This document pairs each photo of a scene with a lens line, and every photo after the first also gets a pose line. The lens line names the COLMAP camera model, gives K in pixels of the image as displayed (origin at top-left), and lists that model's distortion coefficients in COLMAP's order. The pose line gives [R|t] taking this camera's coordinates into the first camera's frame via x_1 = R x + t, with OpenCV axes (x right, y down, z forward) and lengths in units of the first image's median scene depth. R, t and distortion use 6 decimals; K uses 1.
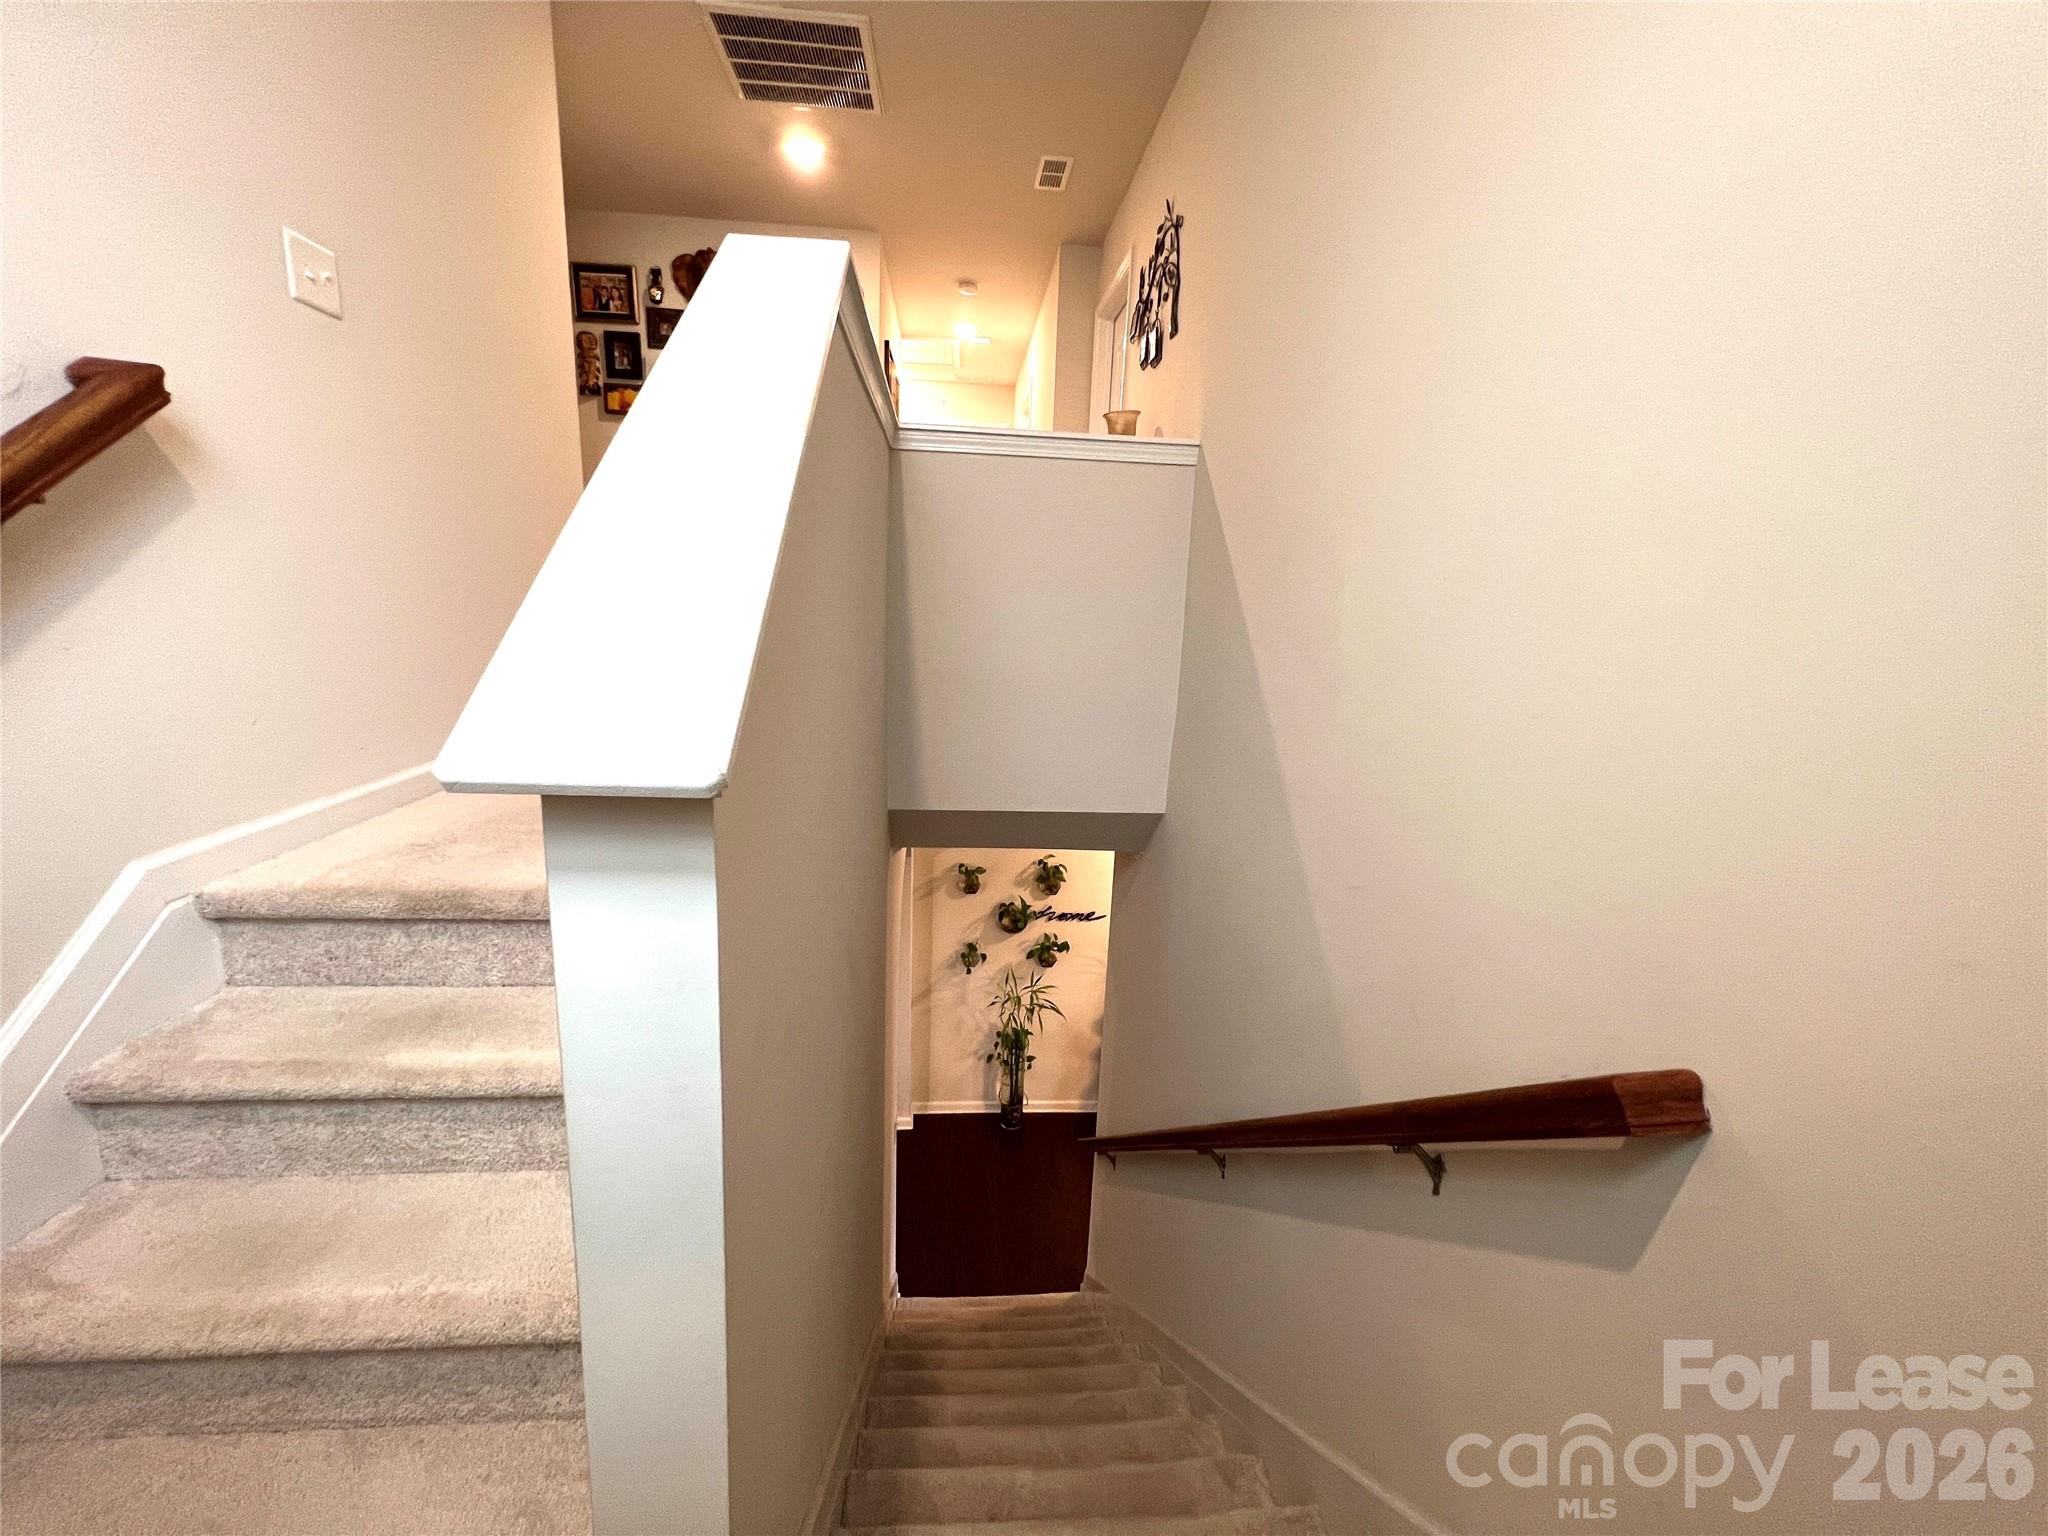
lens RADIAL K [[816.6, 0, 1017.8], [0, 816.6, 766.0], [0, 0, 1]] dist [-0.002532, 0.000664]
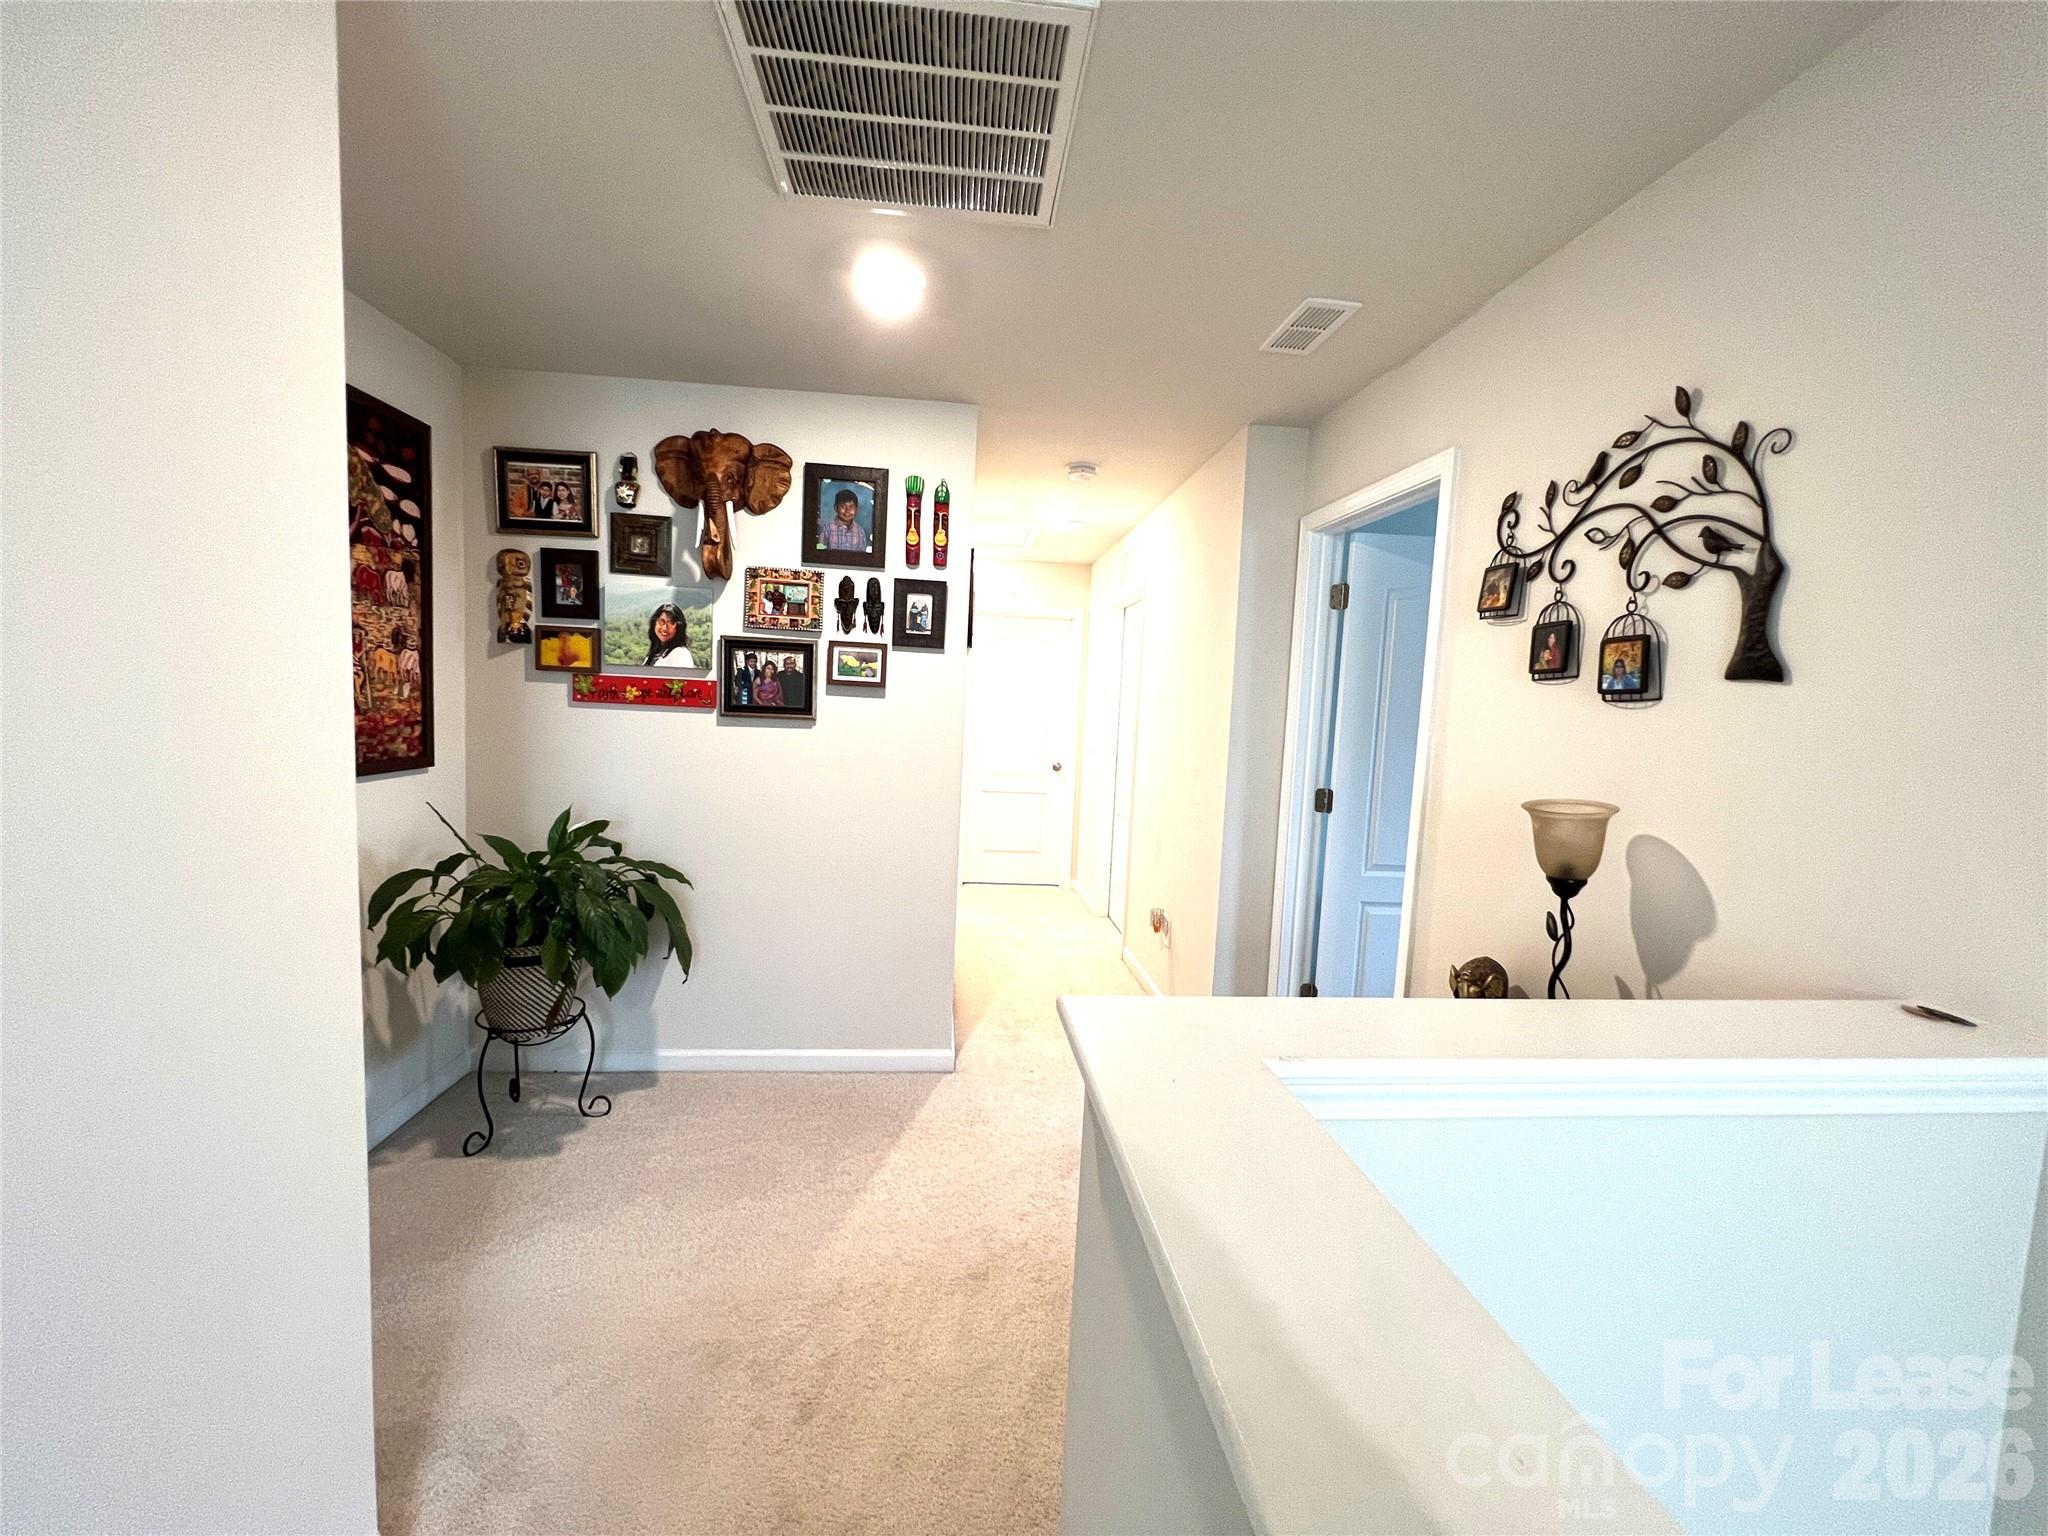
lens RADIAL K [[816.6, 0, 1017.8], [0, 816.6, 766.0], [0, 0, 1]] dist [-0.002532, 0.000664]
pose [[0.999936, 0.004120, 0.010548, -0.144116], [-0.002778, 0.992261, -0.124141, -0.289785], [-0.010977, 0.124103, 0.992209, 0.390750]]
